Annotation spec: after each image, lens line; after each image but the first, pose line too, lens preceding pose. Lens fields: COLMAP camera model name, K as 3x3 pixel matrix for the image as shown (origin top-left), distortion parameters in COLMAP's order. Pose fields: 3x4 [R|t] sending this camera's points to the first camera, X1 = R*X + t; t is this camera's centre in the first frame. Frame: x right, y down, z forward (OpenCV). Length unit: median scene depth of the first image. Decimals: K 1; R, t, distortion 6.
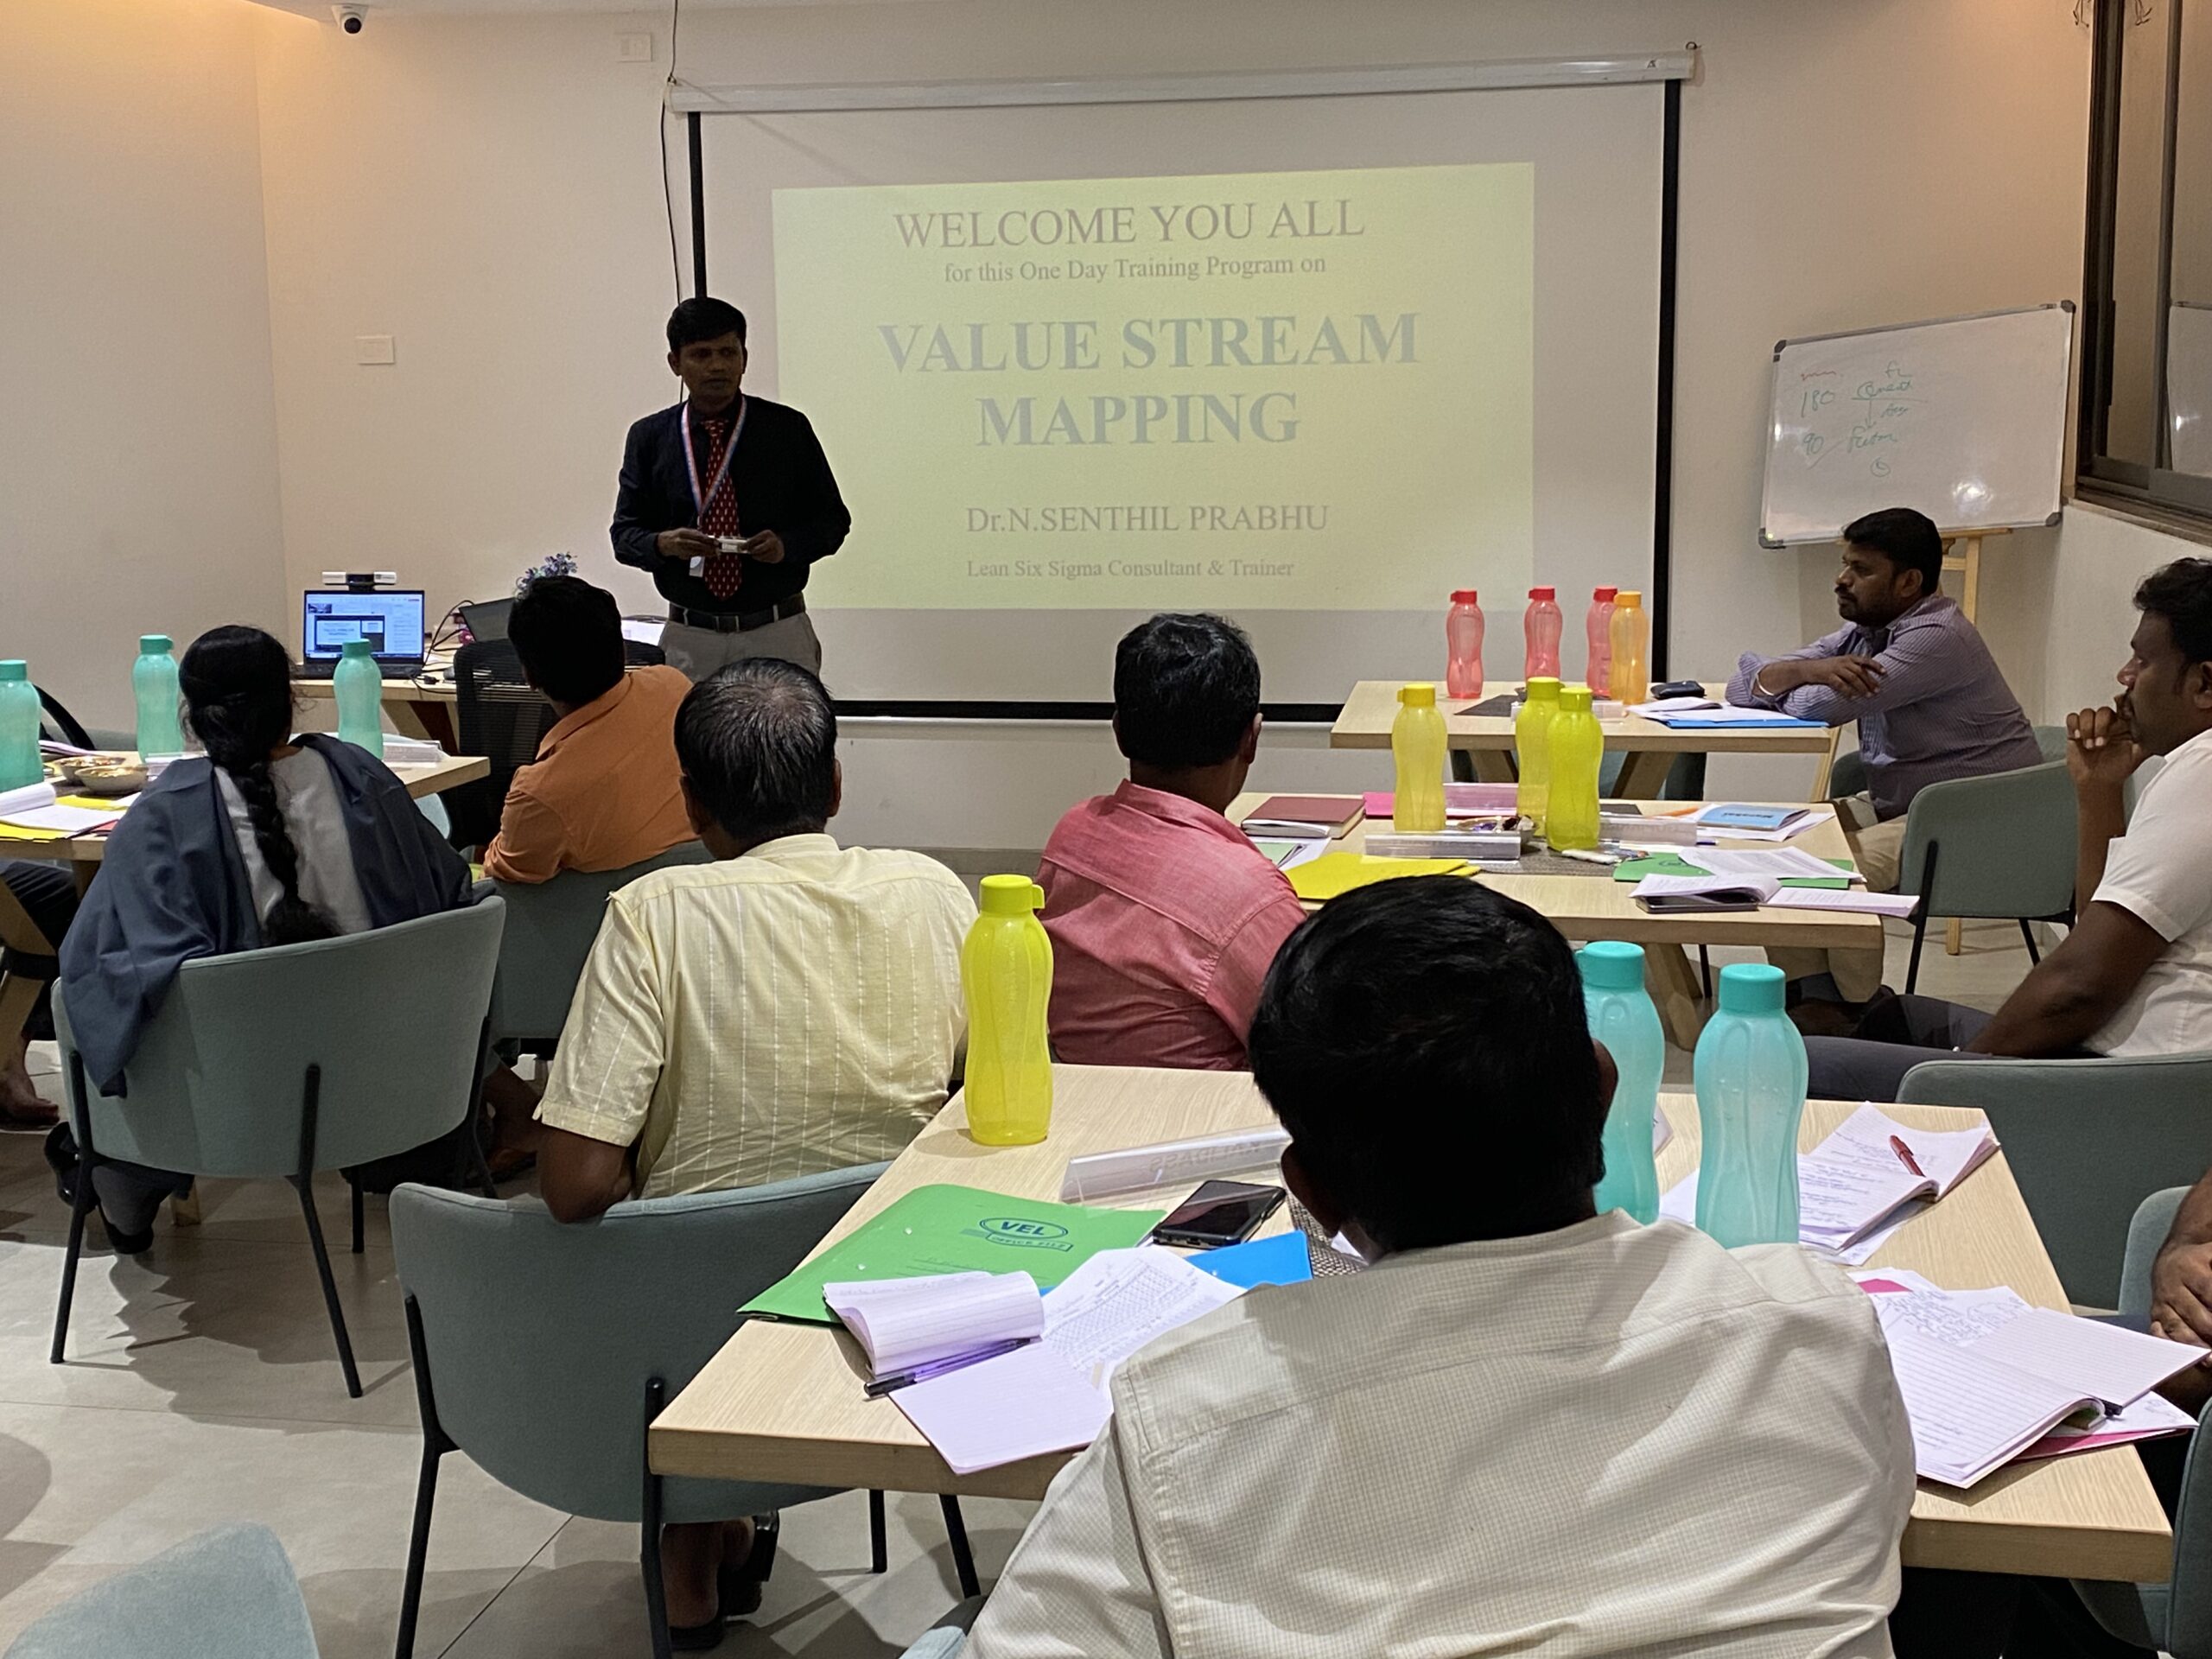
lens RADIAL K [[2548.2, 0, 1104.3], [0, 2548.2, 832.2], [0, 0, 1]] dist [-0.061366, 0.000000]
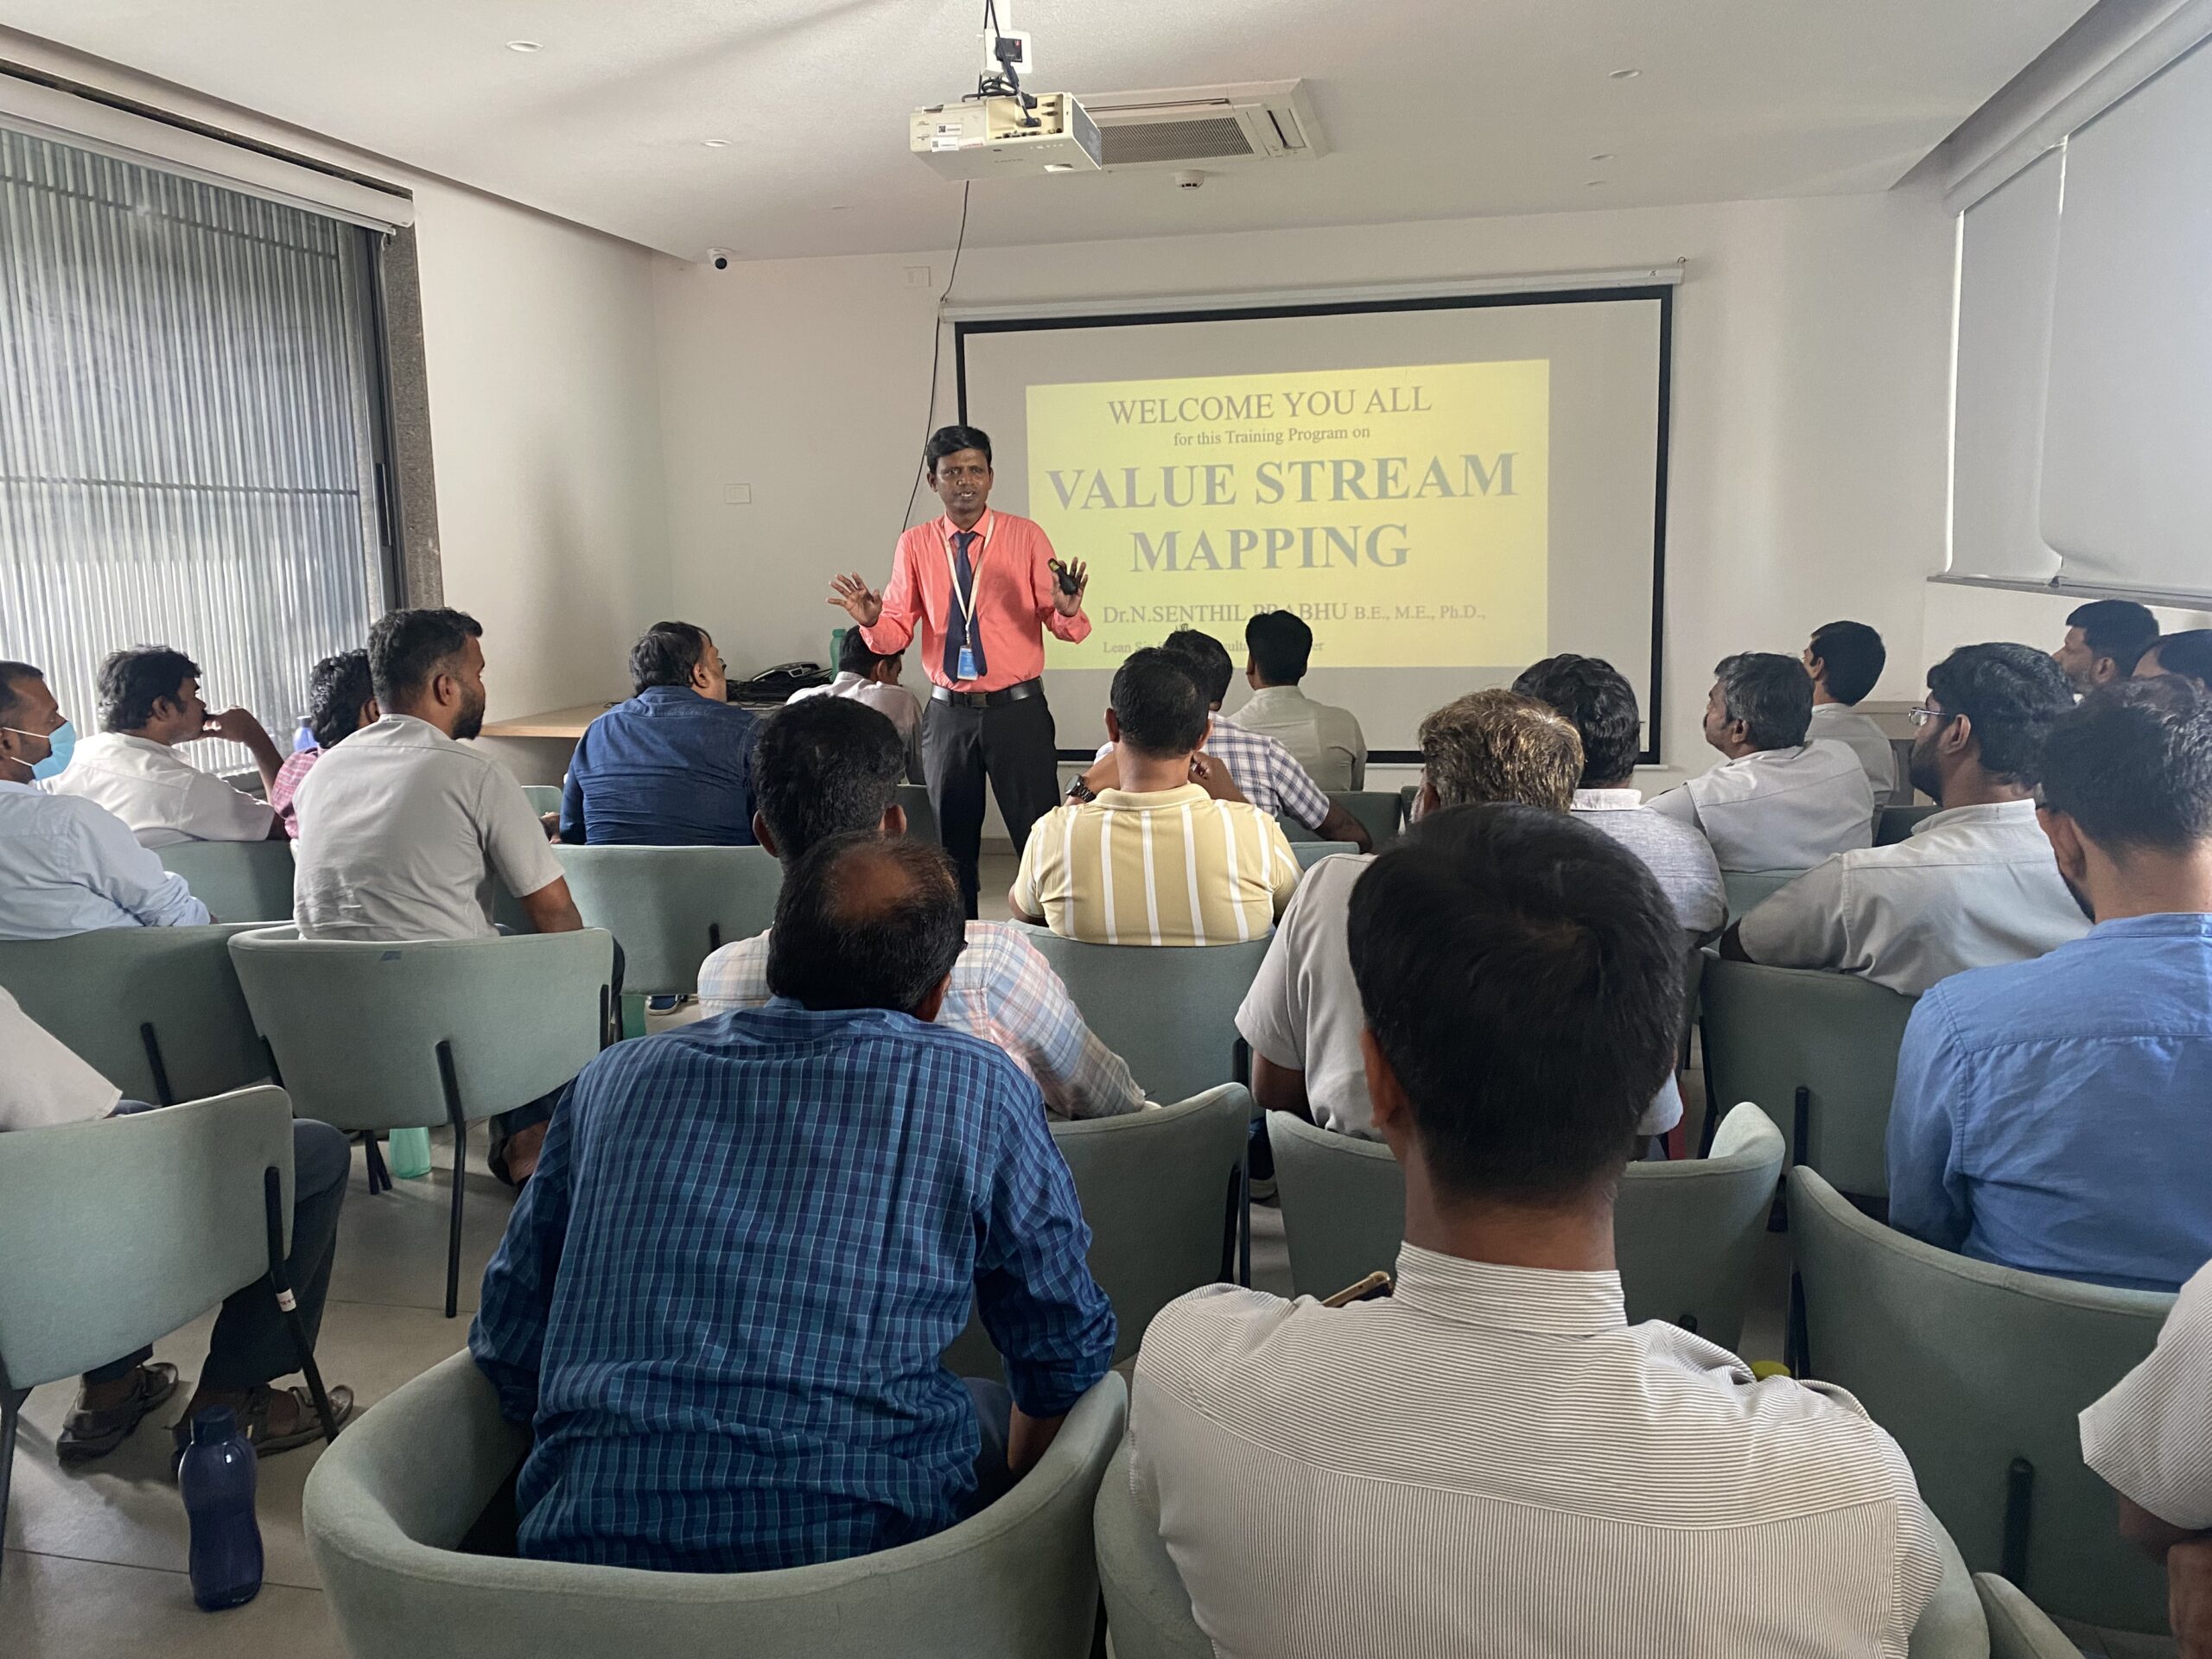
lens RADIAL K [[1707.4, 0, 1106.3], [0, 1707.4, 819.5], [0, 0, 1]] dist [0.031383, -0.015143]
pose [[0.996475, 0.004067, -0.083795, 0.005365], [-0.003986, 0.999991, 0.001123, -0.038835], [0.083799, -0.000785, 0.996482, 0.214875]]
